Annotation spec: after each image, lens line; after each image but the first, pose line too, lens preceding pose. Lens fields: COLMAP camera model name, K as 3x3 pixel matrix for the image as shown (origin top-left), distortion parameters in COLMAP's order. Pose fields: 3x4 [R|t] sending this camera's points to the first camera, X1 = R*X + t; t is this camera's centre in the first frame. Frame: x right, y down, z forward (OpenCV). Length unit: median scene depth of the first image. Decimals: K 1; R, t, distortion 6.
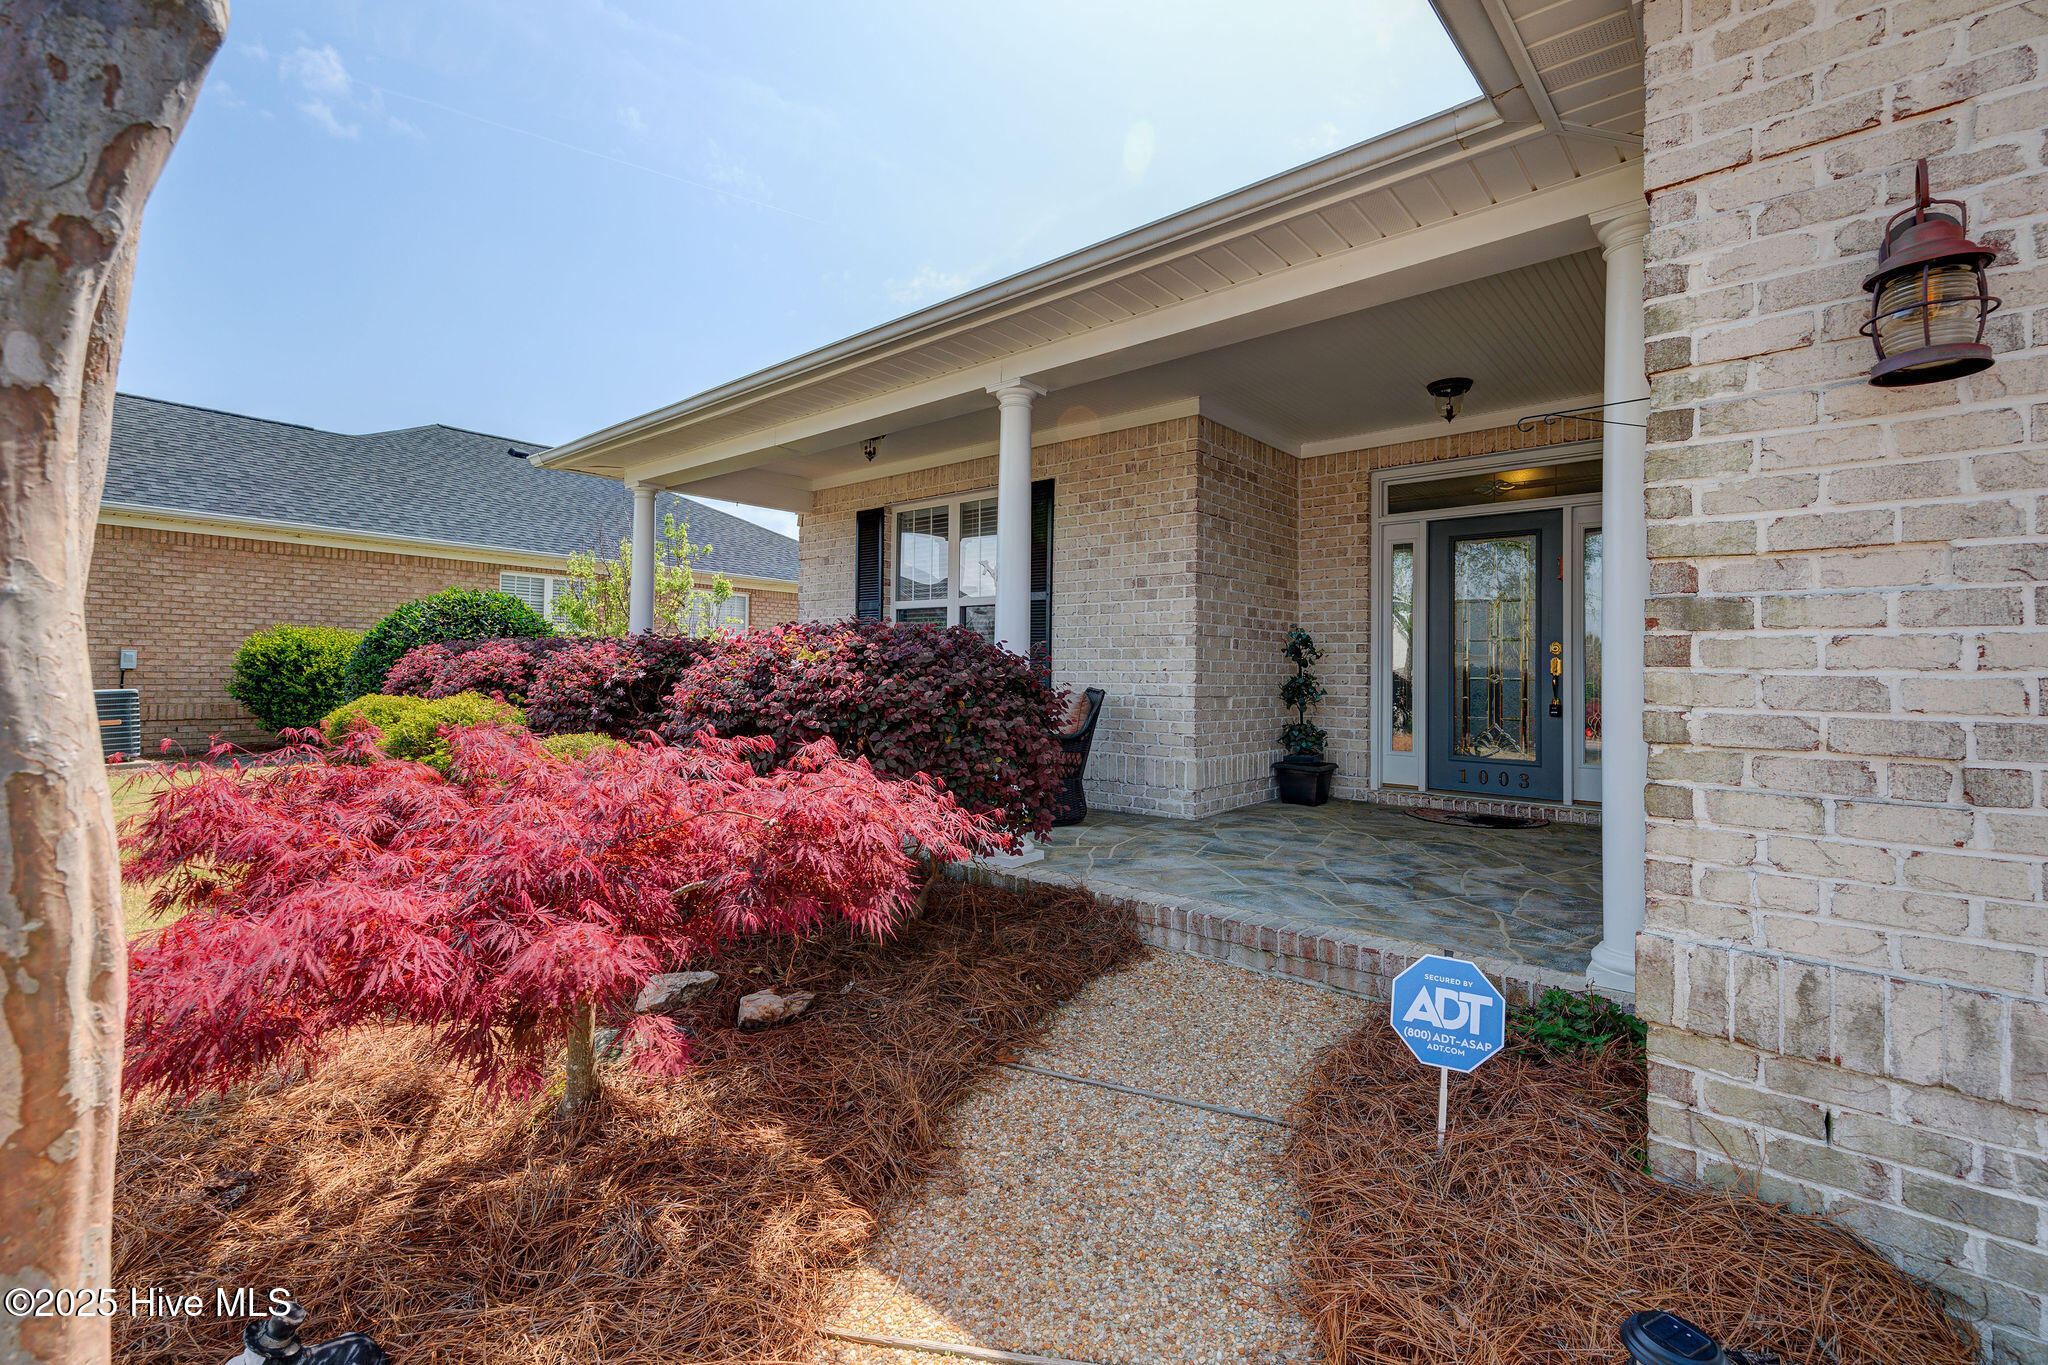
lens RADIAL K [[892.8, 0, 1030.6], [0, 892.8, 649.1], [0, 0, 1]] dist [0.004149, 0.000339]
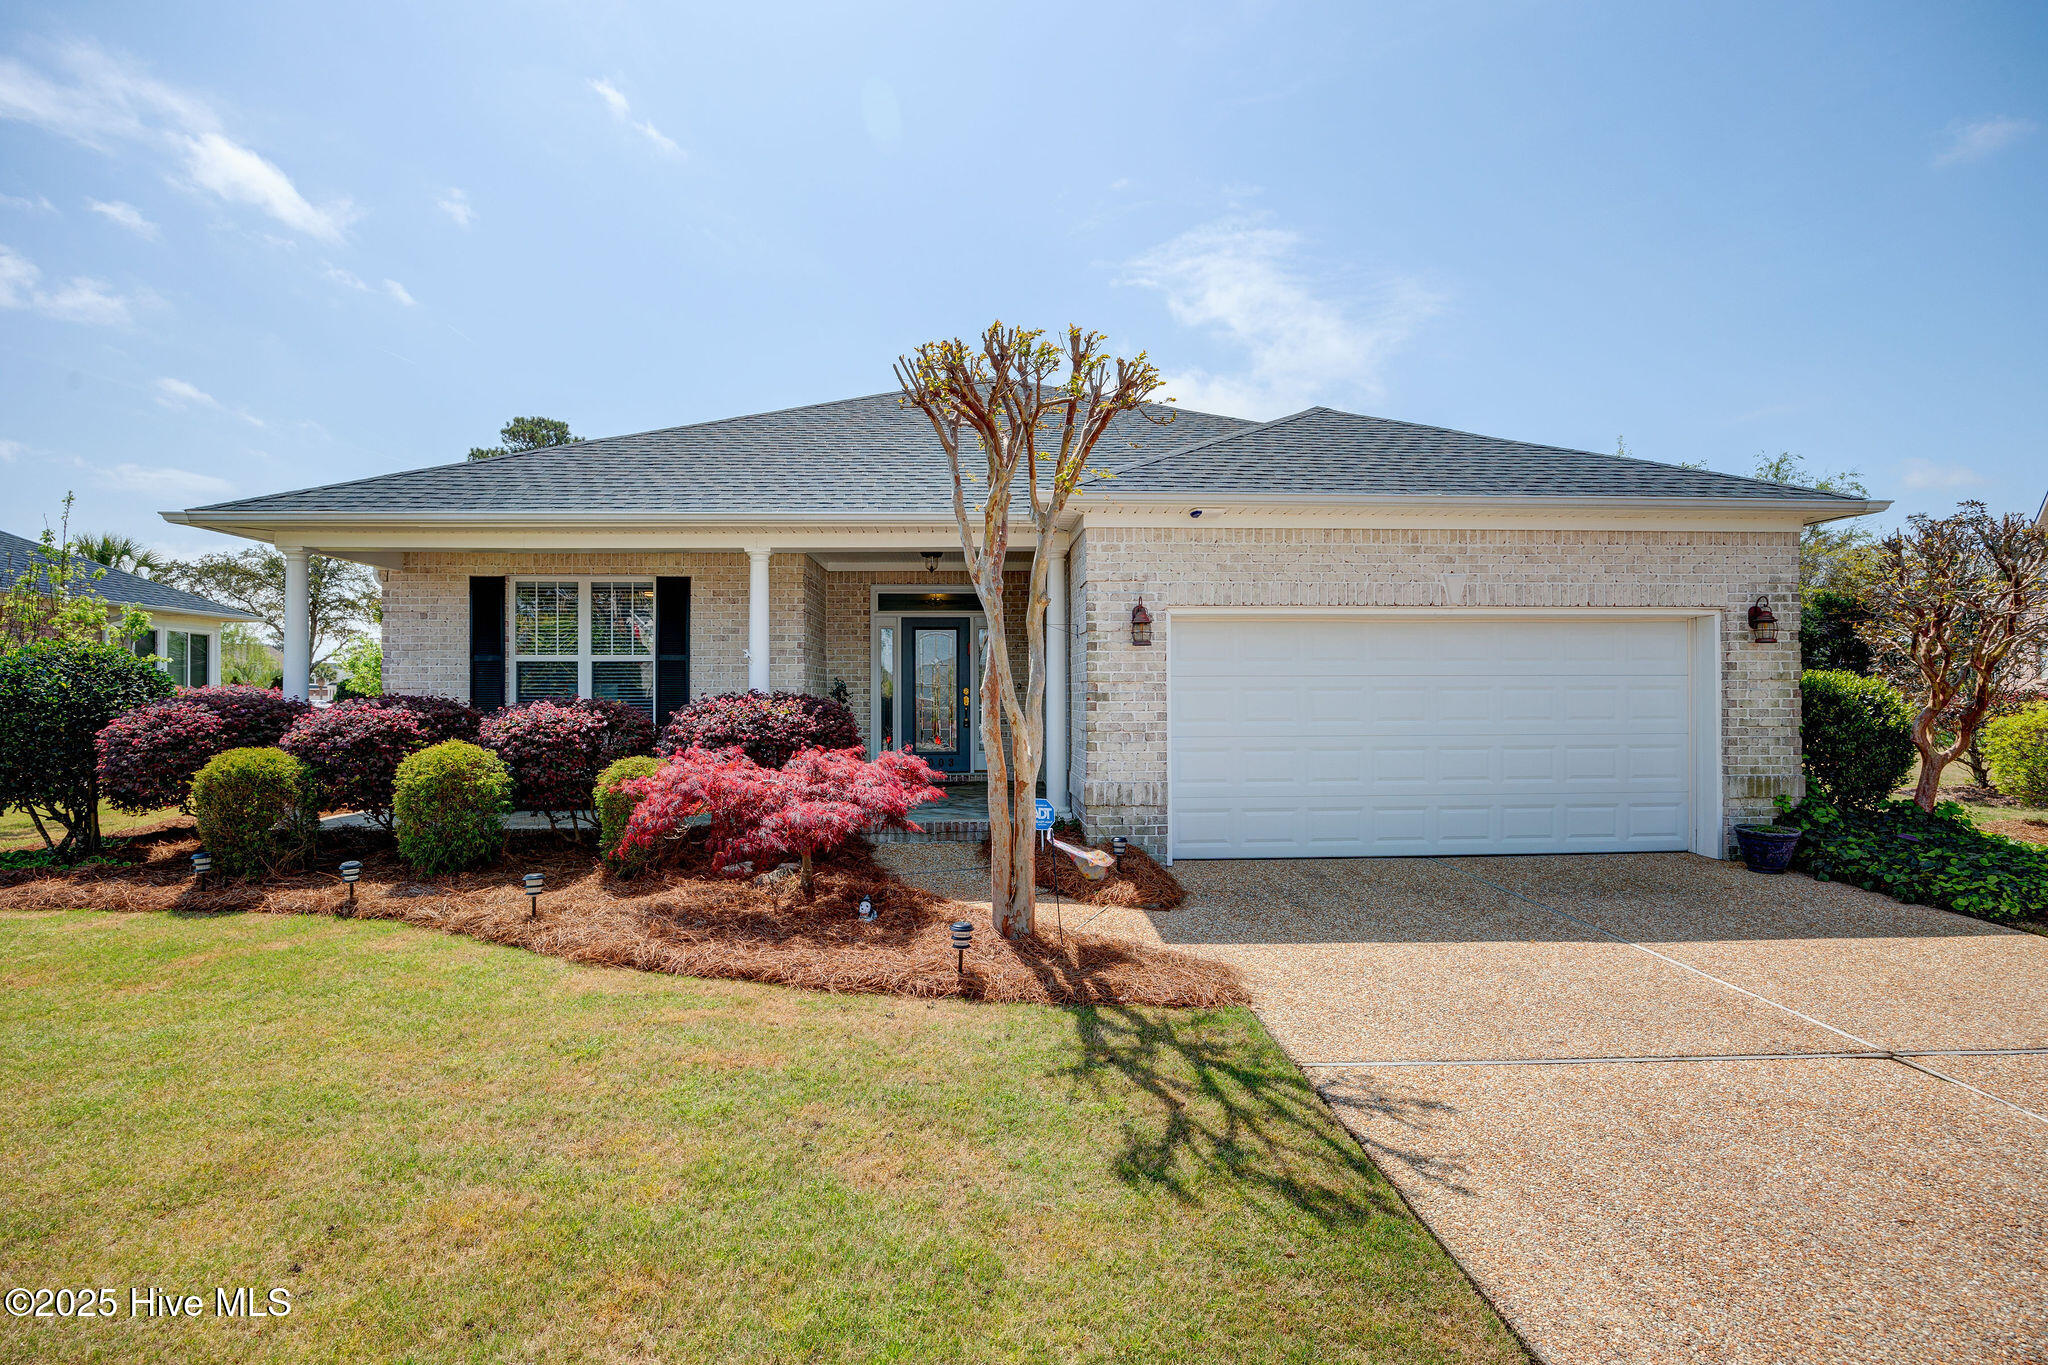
lens RADIAL K [[1003.7, 0, 1023.7], [0, 1003.7, 686.9], [0, 0, 1]] dist [-0.000587, -0.000007]
pose [[0.716311, -0.012529, 0.697669, -0.847703], [-0.003996, 0.999749, 0.022057, -0.060198], [-0.697770, -0.018587, 0.716081, -0.633442]]
